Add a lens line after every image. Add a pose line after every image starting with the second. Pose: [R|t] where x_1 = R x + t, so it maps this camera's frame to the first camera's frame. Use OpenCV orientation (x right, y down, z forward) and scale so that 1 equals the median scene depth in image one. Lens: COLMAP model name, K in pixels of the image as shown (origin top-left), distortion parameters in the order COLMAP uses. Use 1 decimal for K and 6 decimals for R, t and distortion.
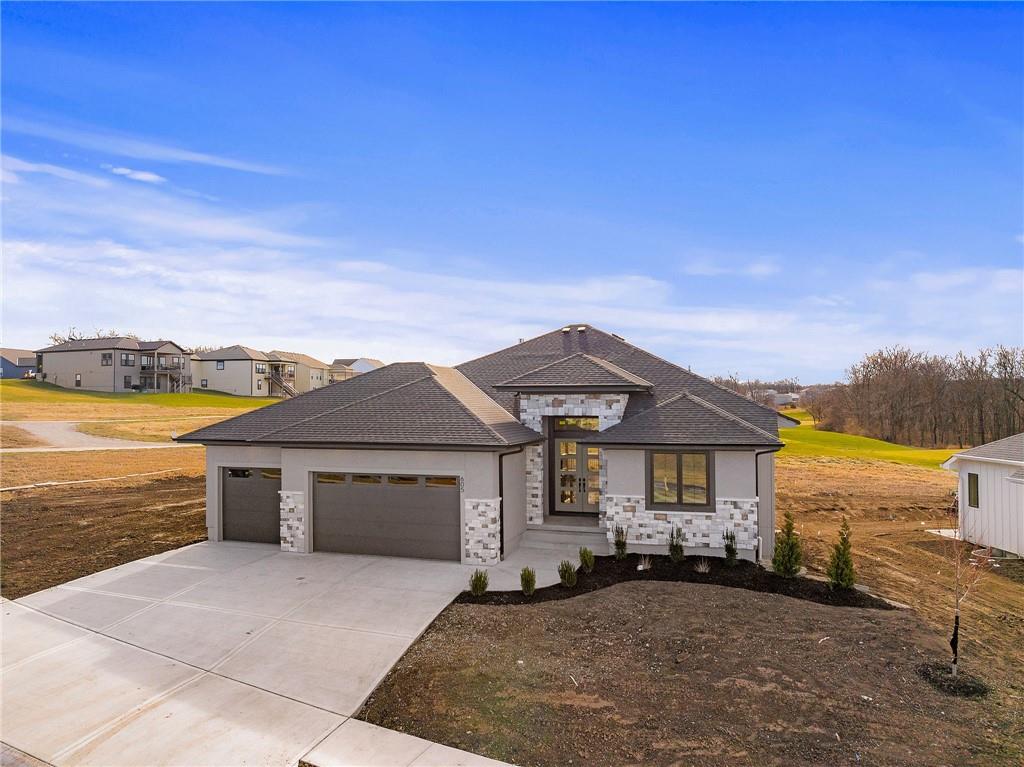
lens RADIAL K [[726.3, 0, 509.3], [0, 726.3, 381.6], [0, 0, 1]] dist [-0.035703, -0.004440]
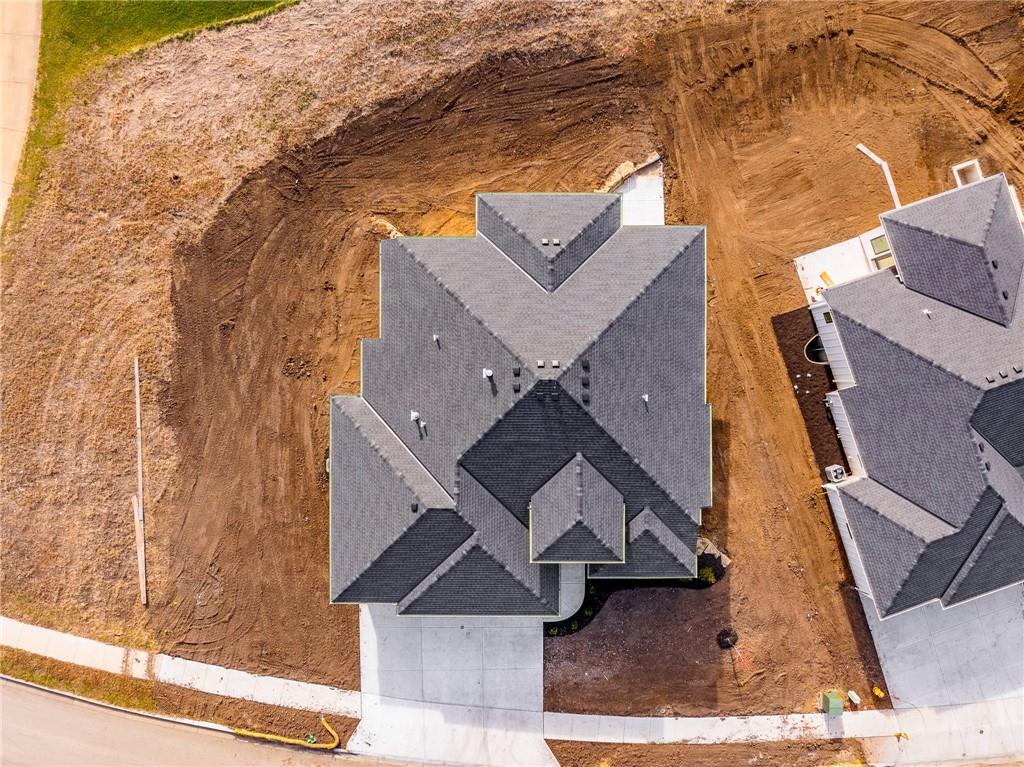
lens RADIAL K [[734.0, 0, 517.5], [0, 734.0, 396.4], [0, 0, 1]] dist [-0.037609, -0.000390]
pose [[0.948935, -0.315448, 0.003887, 0.064622], [-0.017496, -0.040324, 0.999033, -1.723053], [-0.314986, -0.948086, -0.043784, 1.584245]]
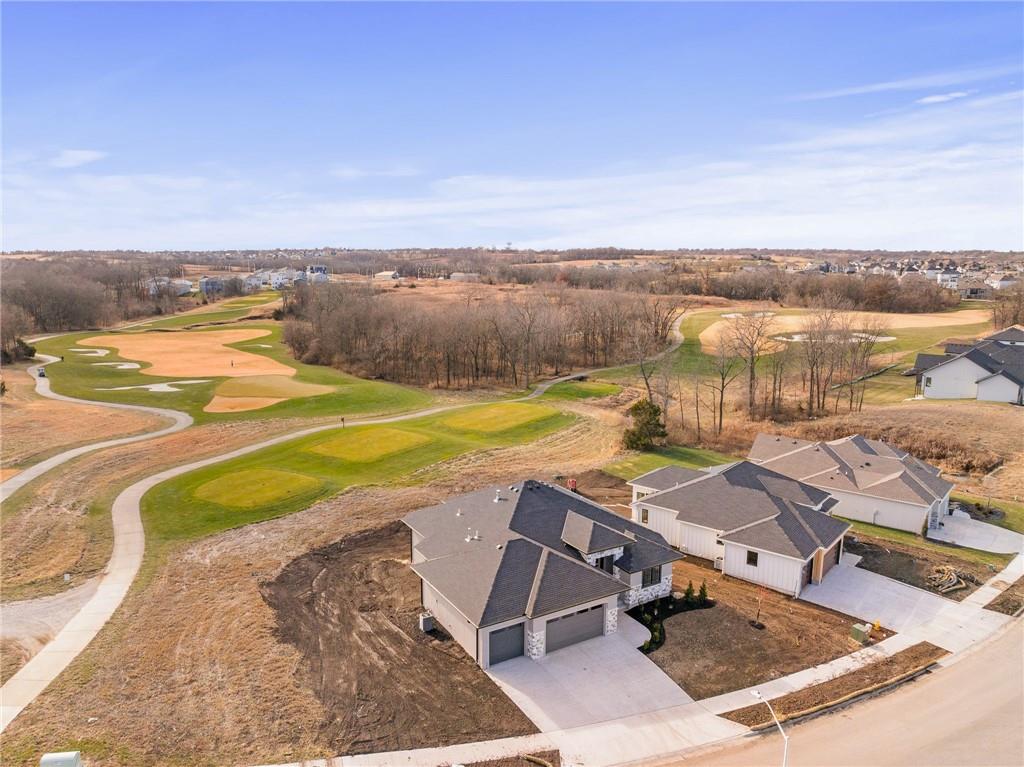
lens RADIAL K [[742.6, 0, 506.8], [0, 742.6, 384.2], [0, 0, 1]] dist [-0.043240, -0.000633]
pose [[0.652674, -0.129346, 0.746516, -2.042150], [-0.029464, 0.980240, 0.195603, -1.062852], [-0.757066, -0.149661, 0.635966, -0.208408]]
